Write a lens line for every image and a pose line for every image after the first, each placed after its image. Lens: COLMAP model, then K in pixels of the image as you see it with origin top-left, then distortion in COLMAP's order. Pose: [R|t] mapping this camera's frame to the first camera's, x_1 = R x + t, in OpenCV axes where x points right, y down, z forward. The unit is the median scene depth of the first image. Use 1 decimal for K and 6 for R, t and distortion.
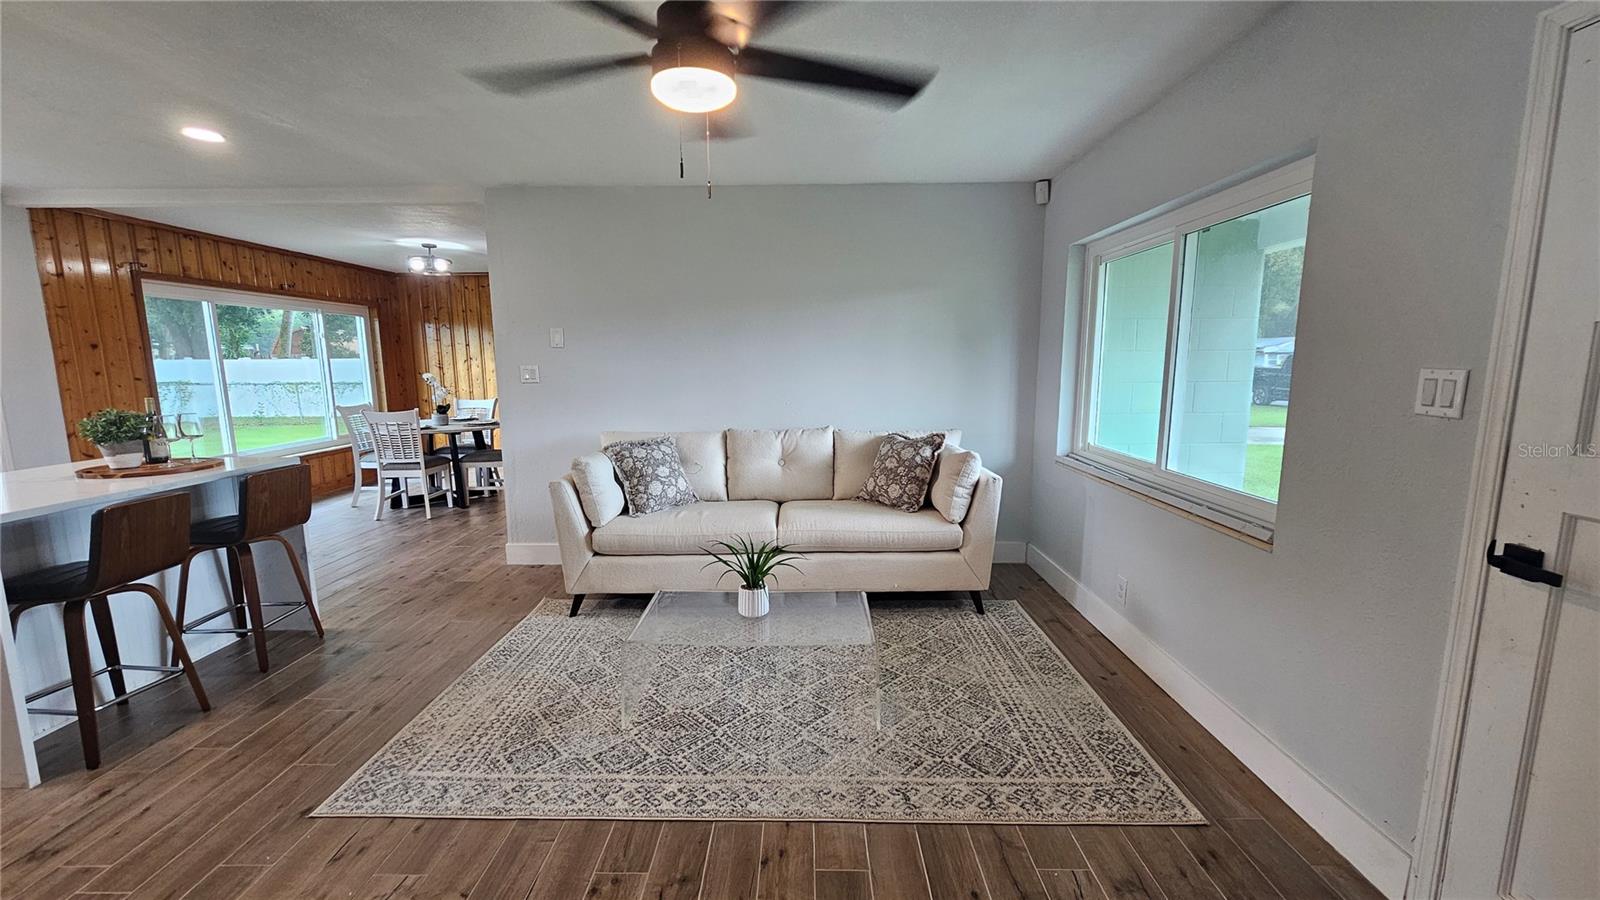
lens RADIAL K [[655.7, 0, 803.6], [0, 655.7, 461.5], [0, 0, 1]] dist [-0.003086, 0.000384]
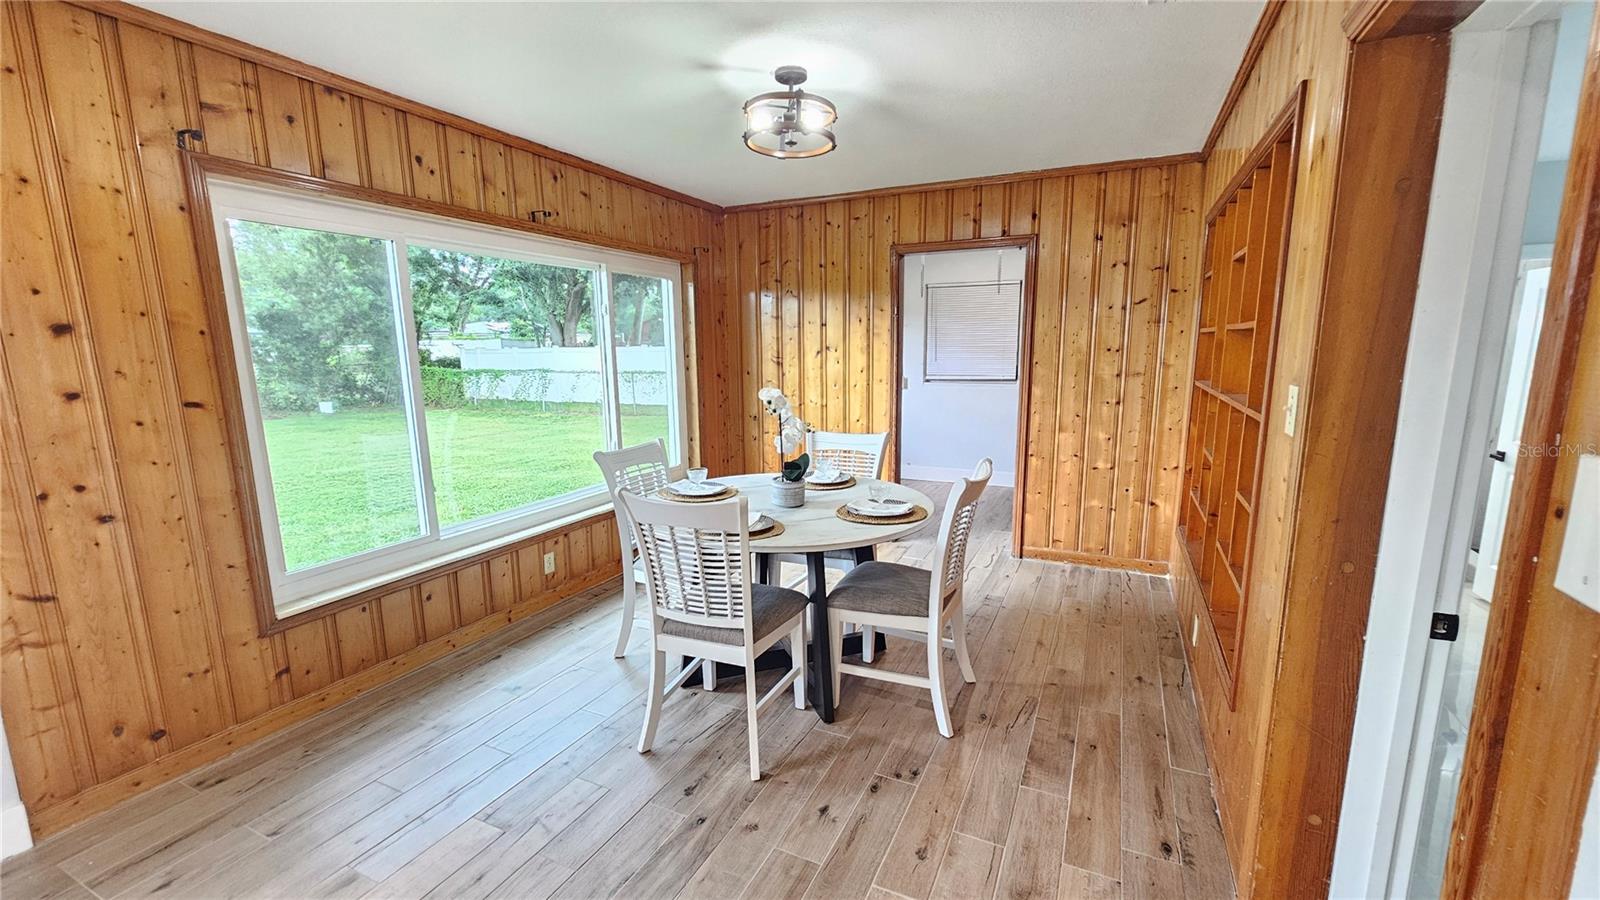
lens RADIAL K [[655.7, 0, 808.0], [0, 655.7, 457.4], [0, 0, 1]] dist [-0.003086, 0.000384]
pose [[0.909275, 0.063502, -0.411322, -0.621660], [-0.056500, 0.997976, 0.029173, -0.170671], [0.412342, -0.003286, 0.911023, 1.037181]]
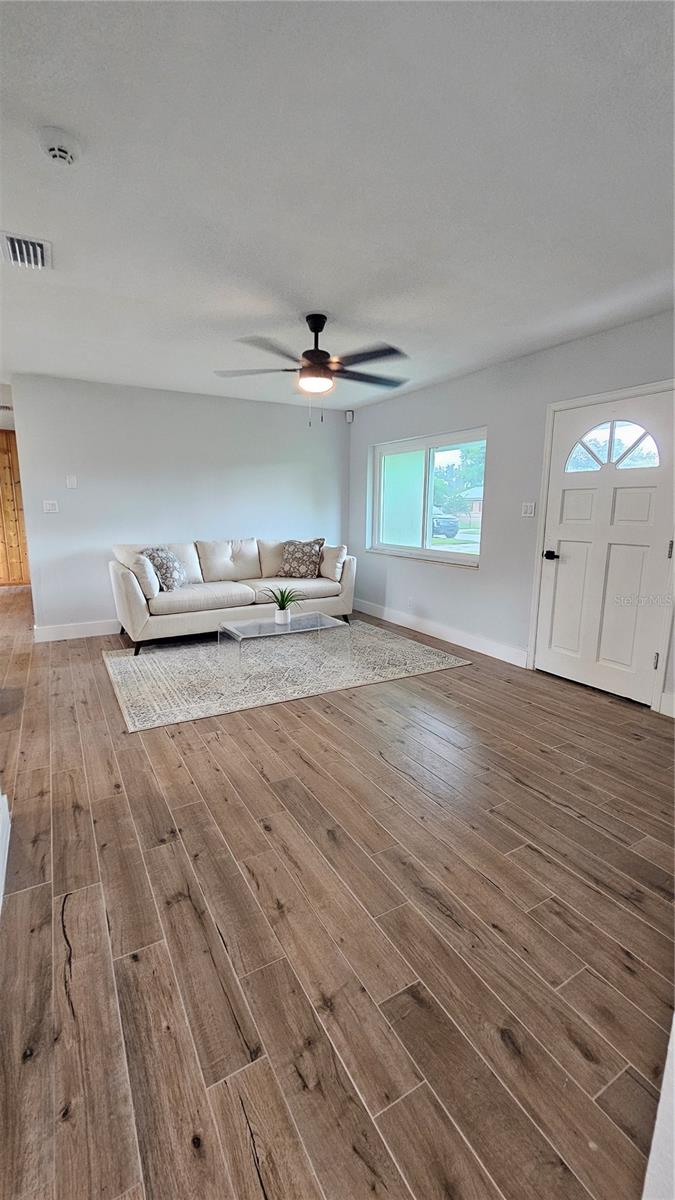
lens RADIAL K [[491.8, 0, 338.8], [0, 491.8, 598.6], [0, 0, 1]] dist [-0.003086, 0.000384]
pose [[0.860549, -0.084906, 0.502242, -0.502509], [0.069197, 0.996356, 0.049875, 0.067156], [-0.504646, -0.008166, 0.863288, -0.298290]]
